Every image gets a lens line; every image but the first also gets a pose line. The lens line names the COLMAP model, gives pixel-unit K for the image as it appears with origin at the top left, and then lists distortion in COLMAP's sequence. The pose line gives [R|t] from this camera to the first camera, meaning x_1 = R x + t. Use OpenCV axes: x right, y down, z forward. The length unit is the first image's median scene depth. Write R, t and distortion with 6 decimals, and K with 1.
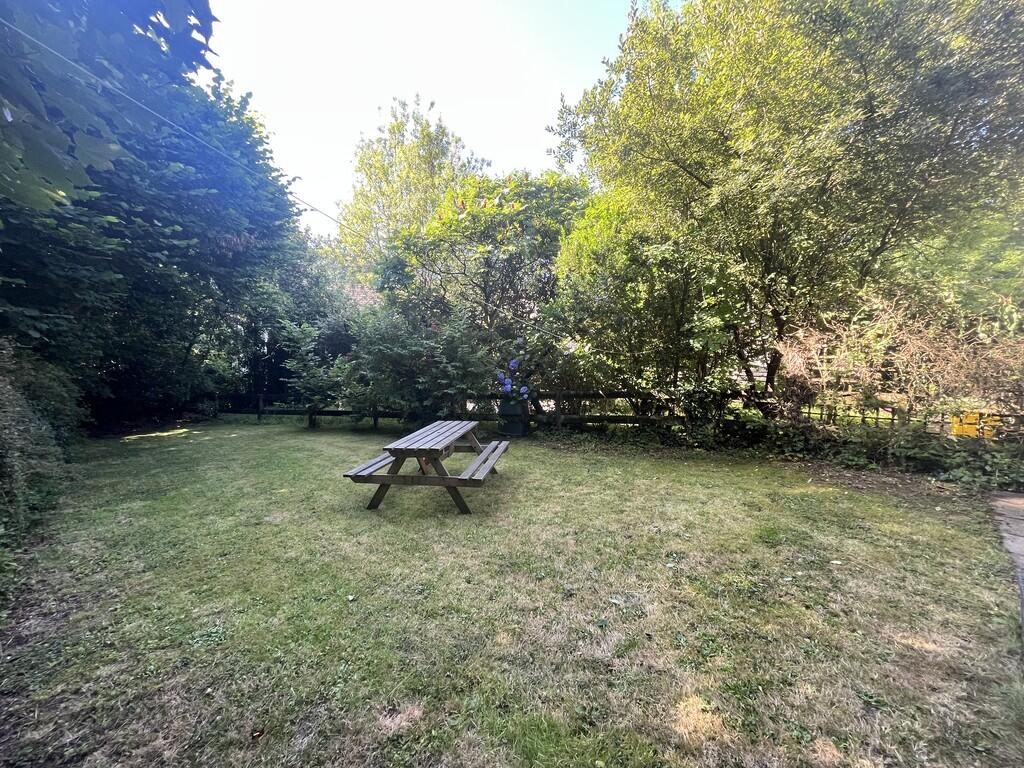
lens RADIAL K [[412.8, 0, 512.3], [0, 412.8, 384.4], [0, 0, 1]] dist [-0.005502, 0.001470]
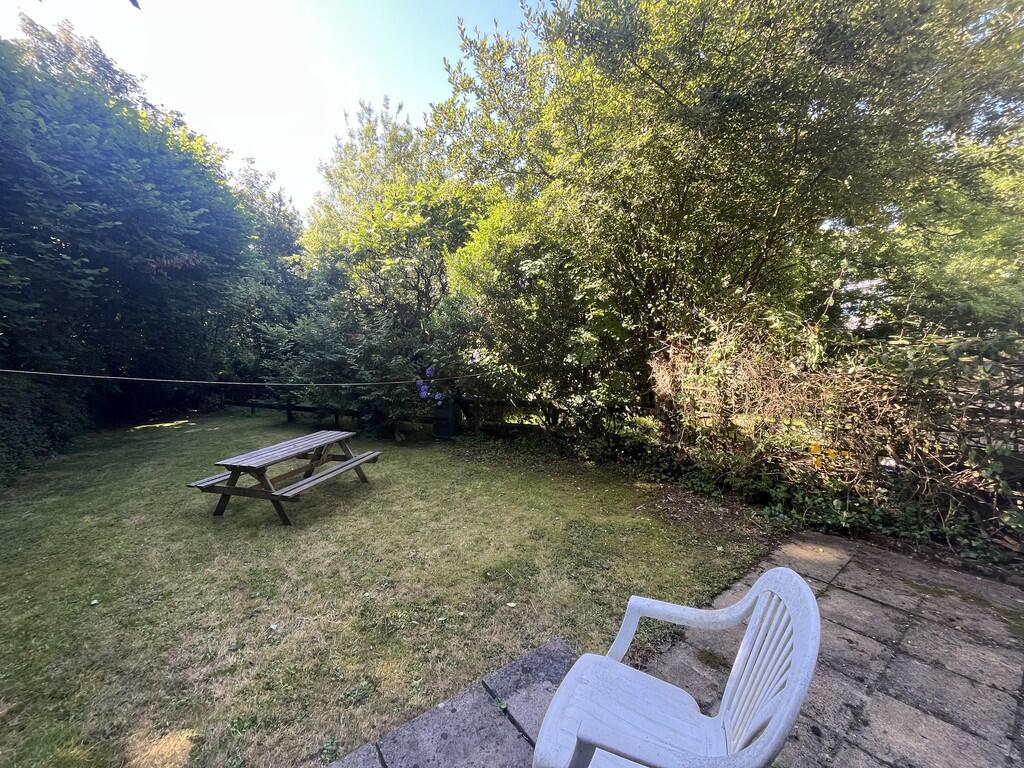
lens RADIAL K [[412.8, 0, 507.6], [0, 412.8, 385.8], [0, 0, 1]] dist [-0.005502, 0.001470]
pose [[0.992759, 0.011871, -0.119536, 0.463197], [-0.007156, 0.999182, 0.039792, -0.081341], [0.119911, -0.038649, 0.992032, -0.003521]]
